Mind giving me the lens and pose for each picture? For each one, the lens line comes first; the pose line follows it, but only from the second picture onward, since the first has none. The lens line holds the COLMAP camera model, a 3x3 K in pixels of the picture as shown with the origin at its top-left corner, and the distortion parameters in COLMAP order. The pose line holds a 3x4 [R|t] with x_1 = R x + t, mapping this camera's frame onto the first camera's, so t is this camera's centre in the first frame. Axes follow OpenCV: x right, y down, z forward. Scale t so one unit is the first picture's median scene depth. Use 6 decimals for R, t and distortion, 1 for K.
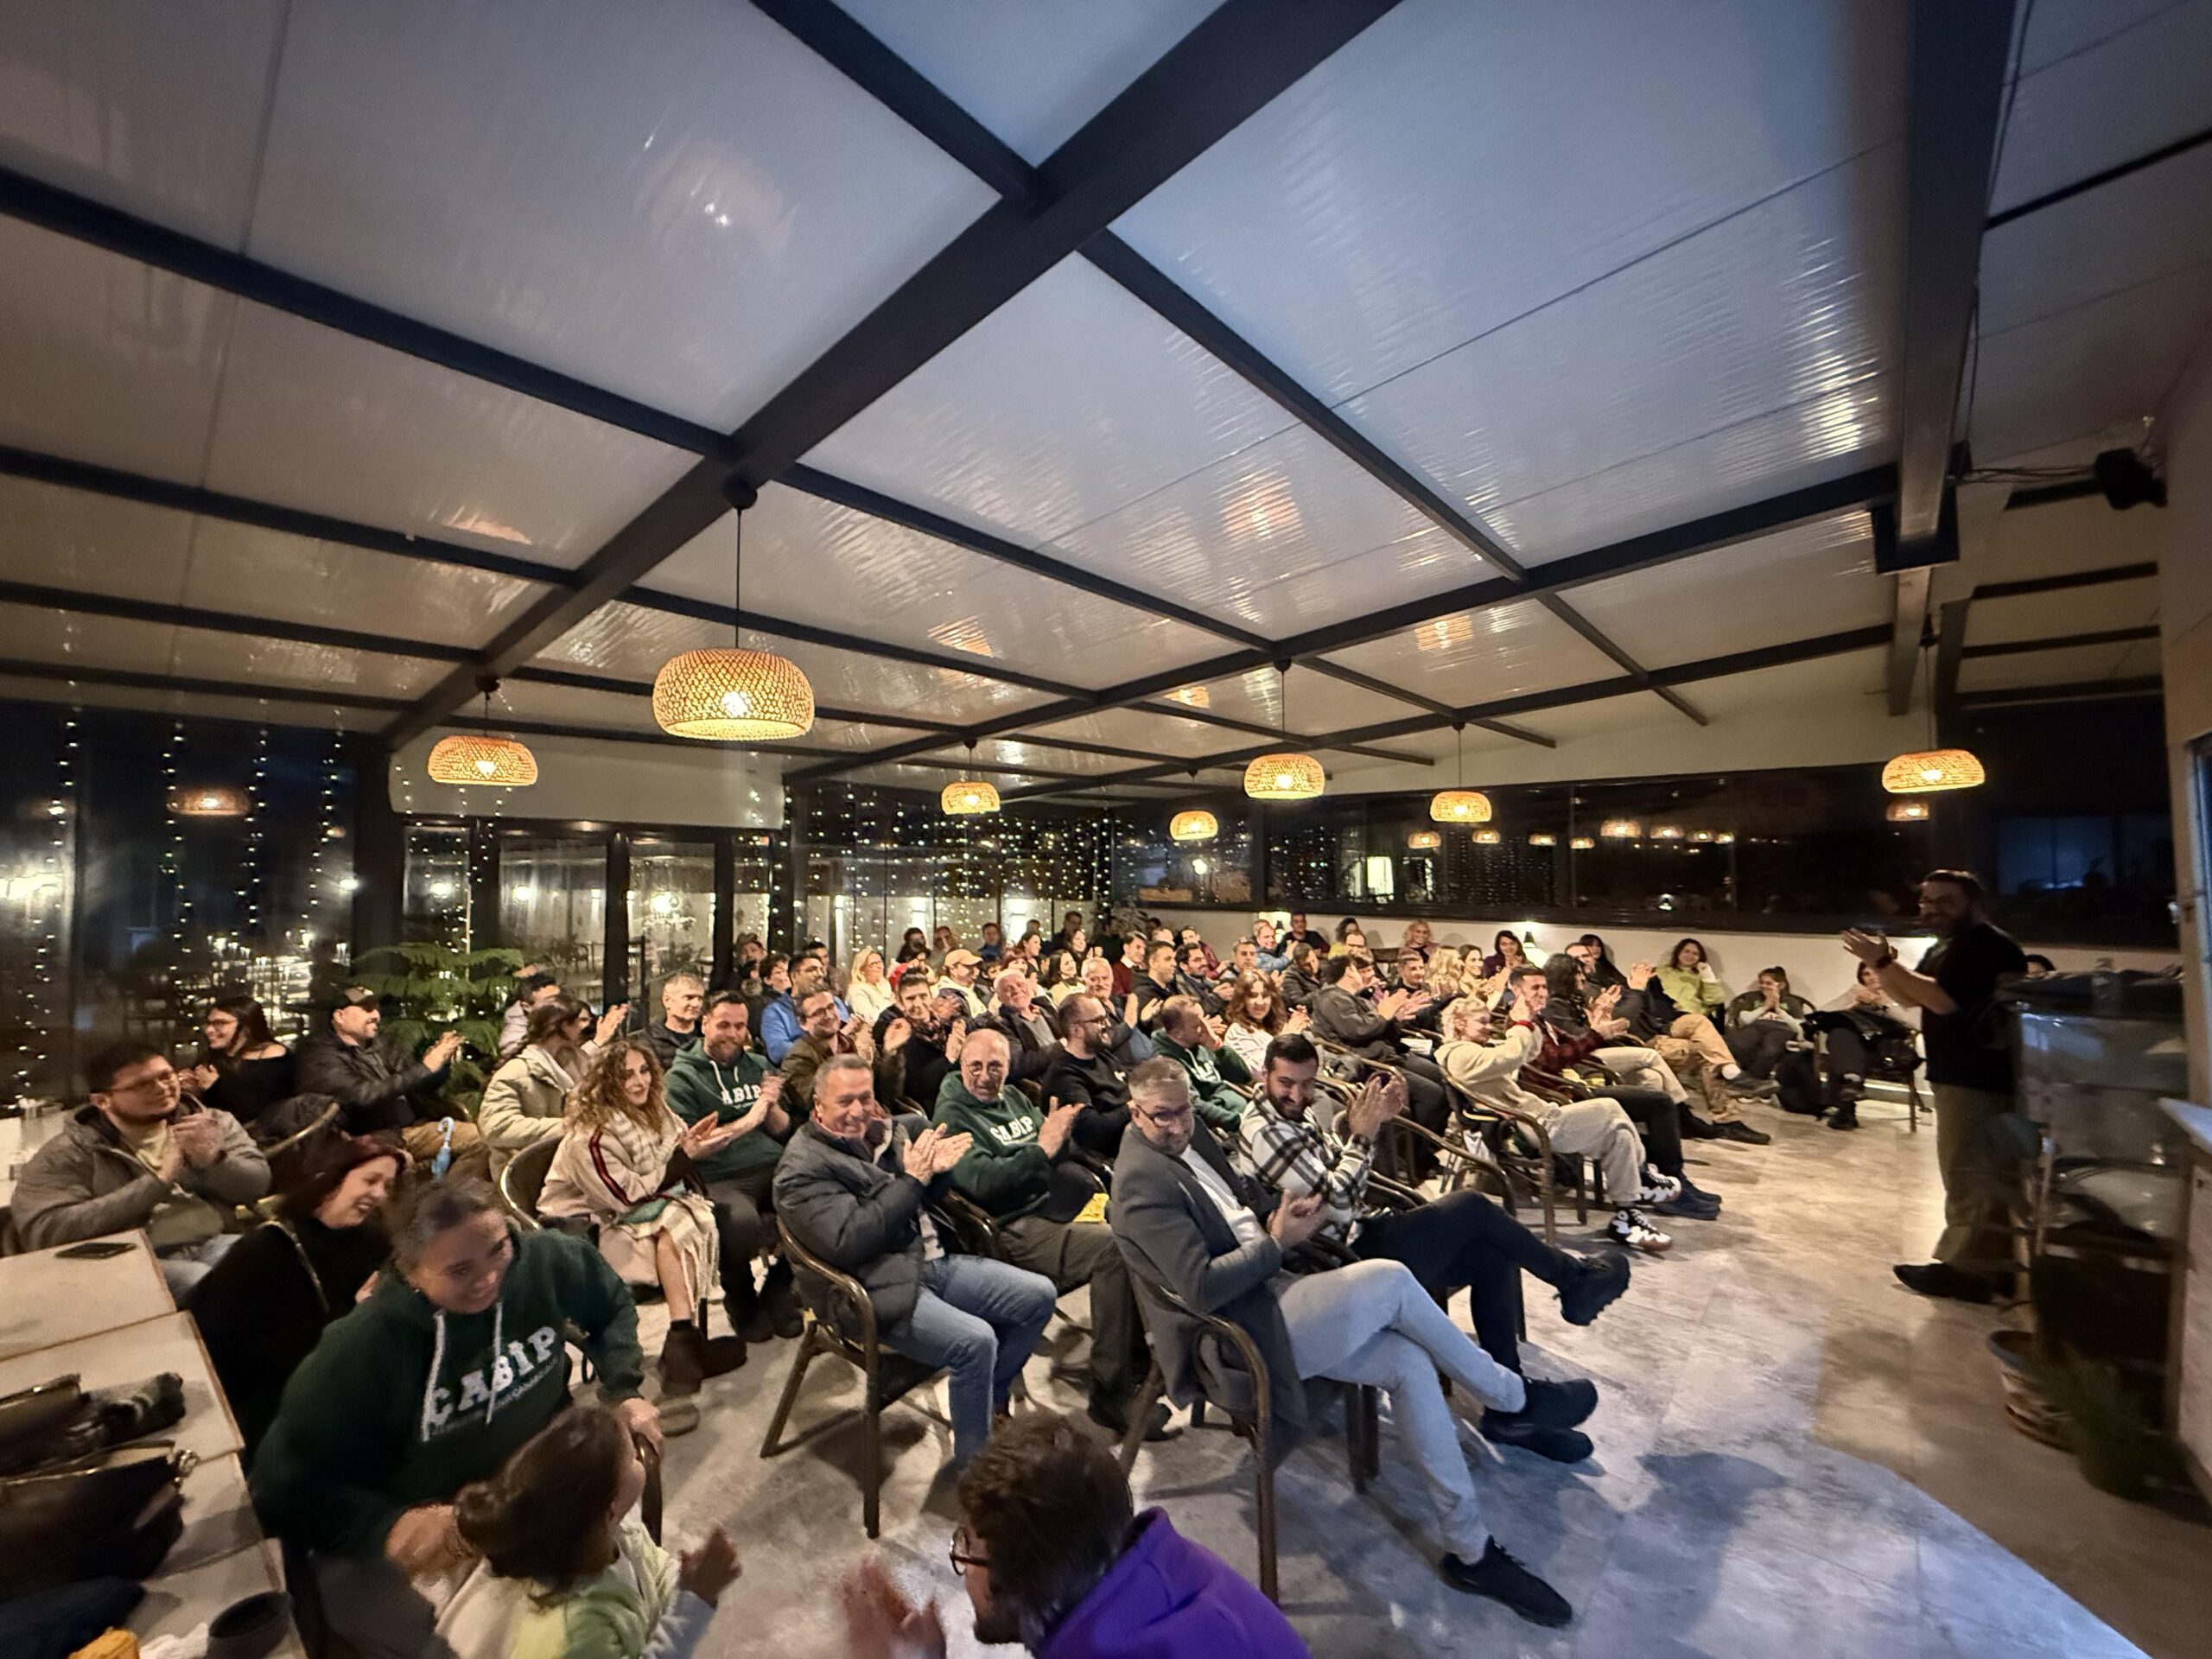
lens RADIAL K [[888.9, 0, 1106.0], [0, 888.9, 829.5], [0, 0, 1]] dist [0.001084, 0.000068]
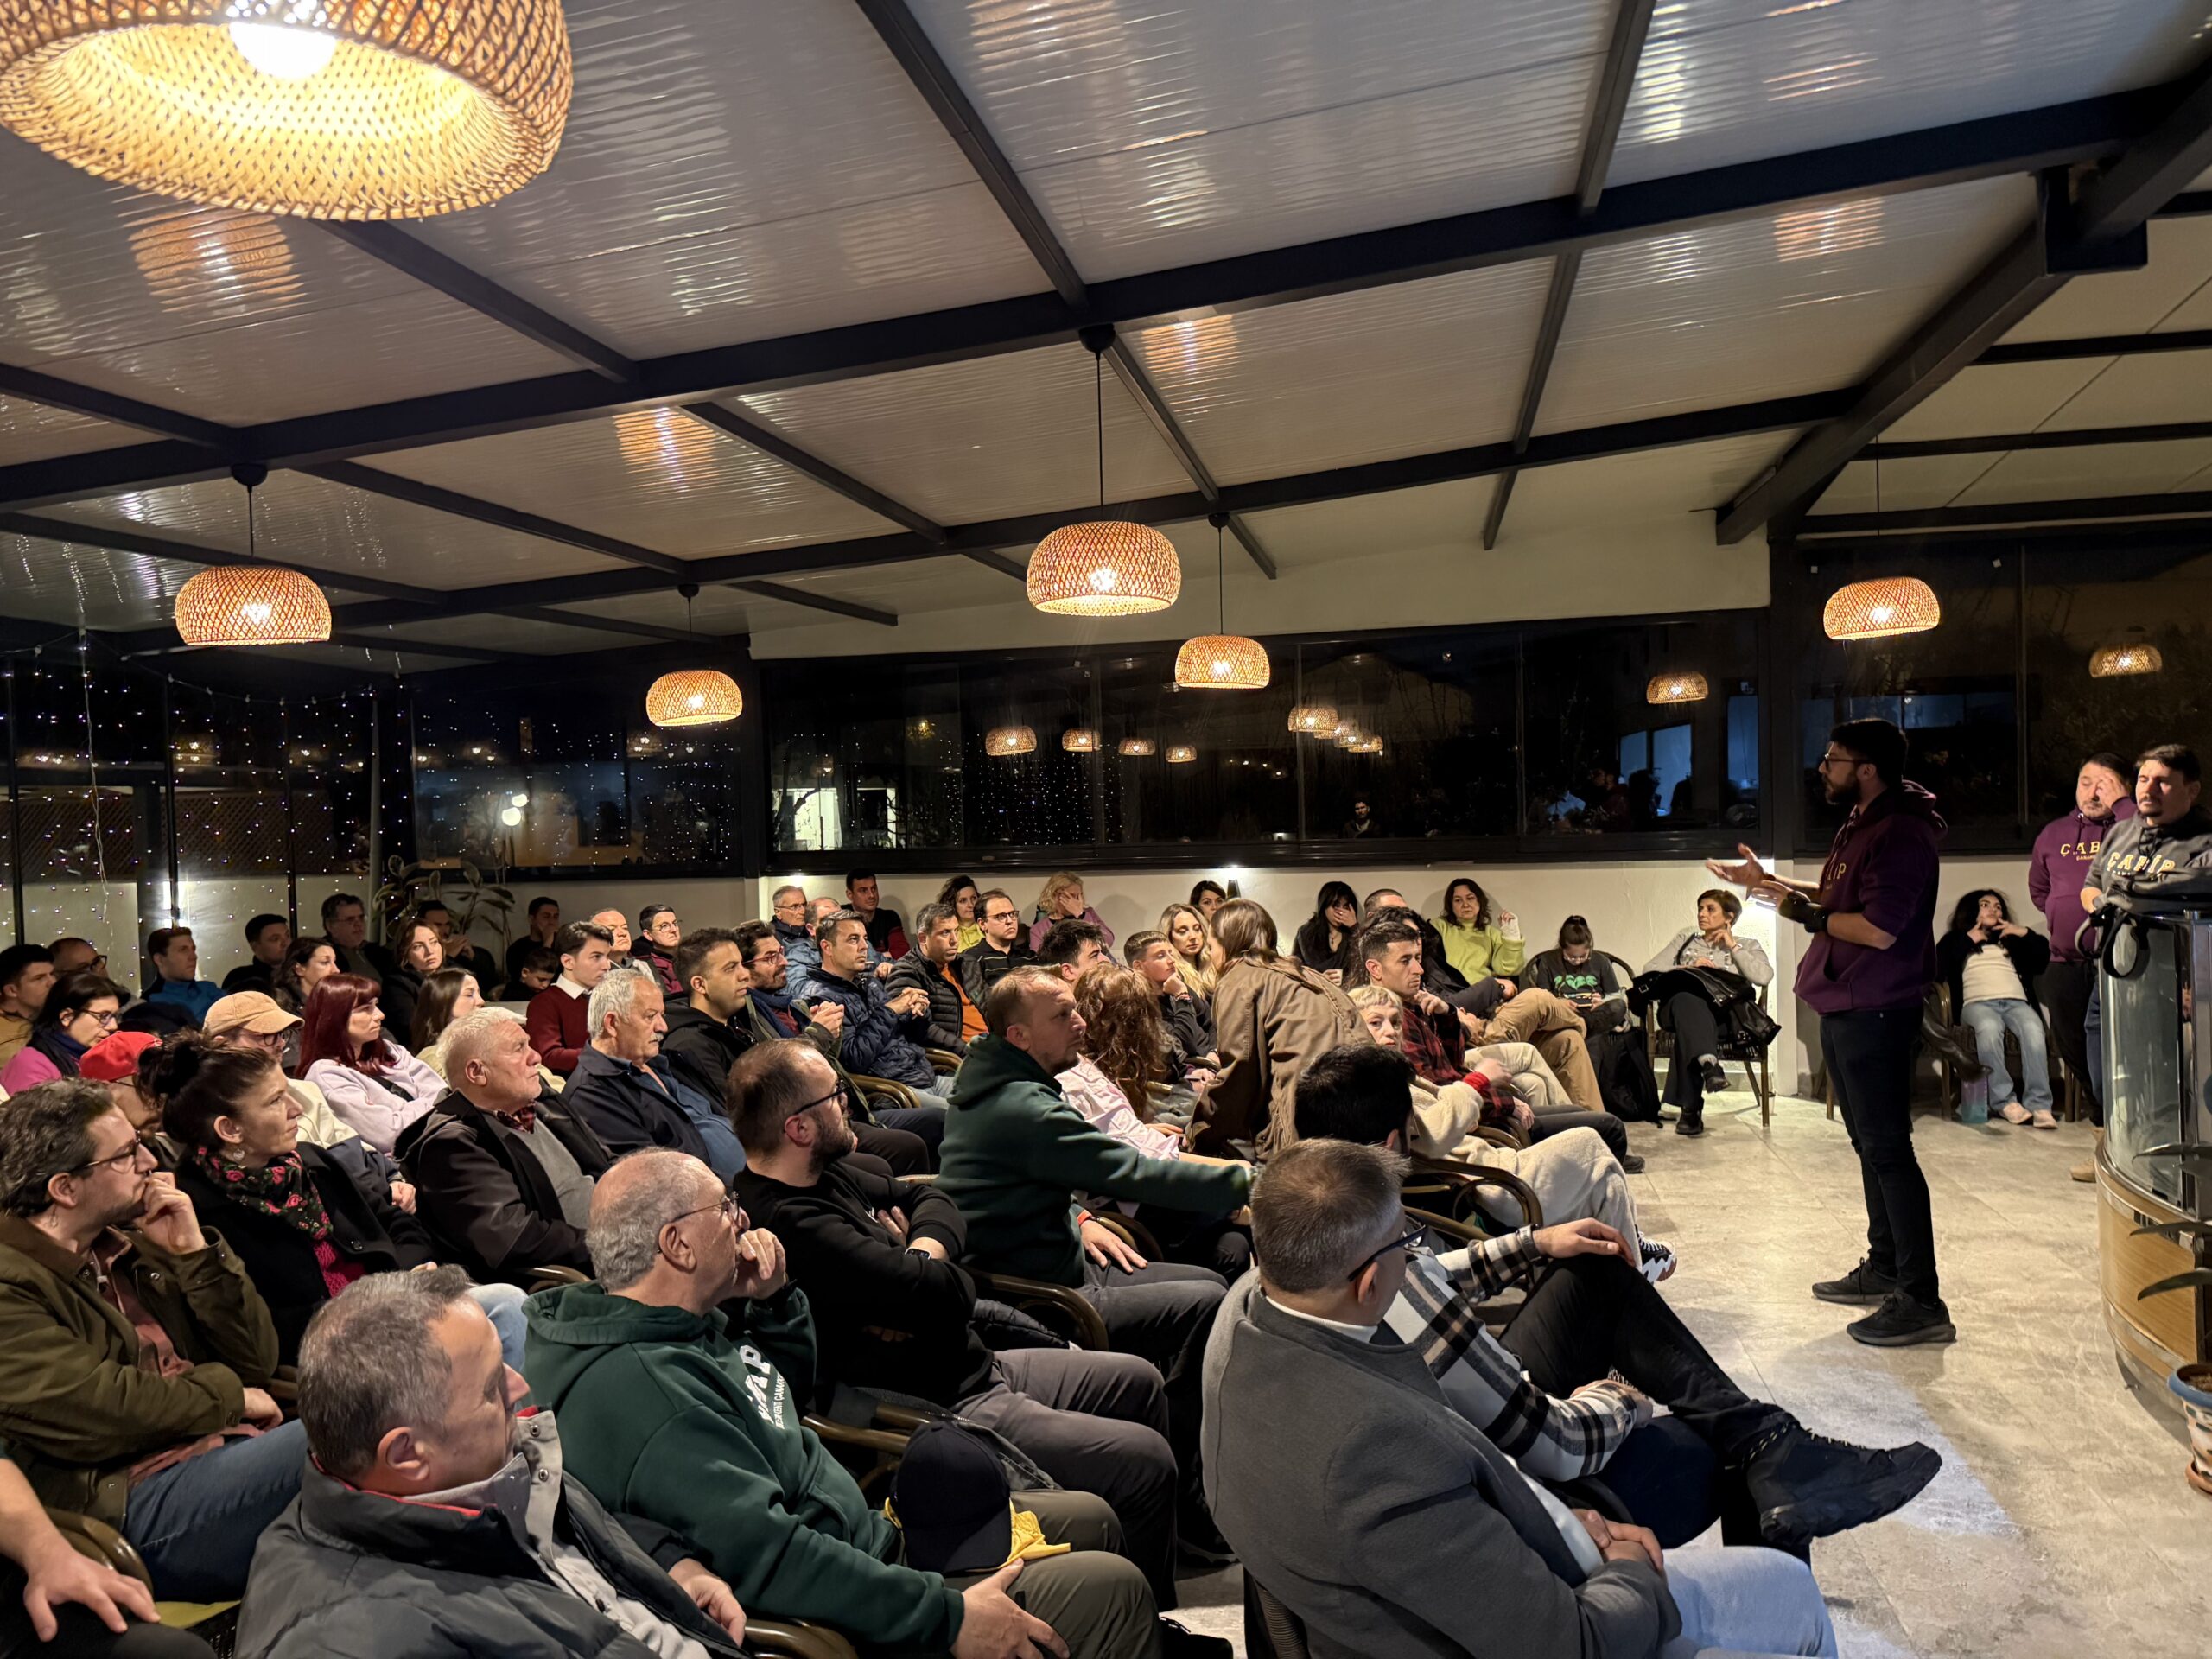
lens RADIAL K [[1569.7, 0, 1106.0], [0, 1569.7, 829.5], [0, 0, 1]] dist [0.003440, 0.000943]
pose [[0.869989, -0.034695, 0.491848, -0.151673], [0.007720, 0.998357, 0.056770, 0.023202], [-0.493010, -0.045592, 0.868828, 0.159763]]
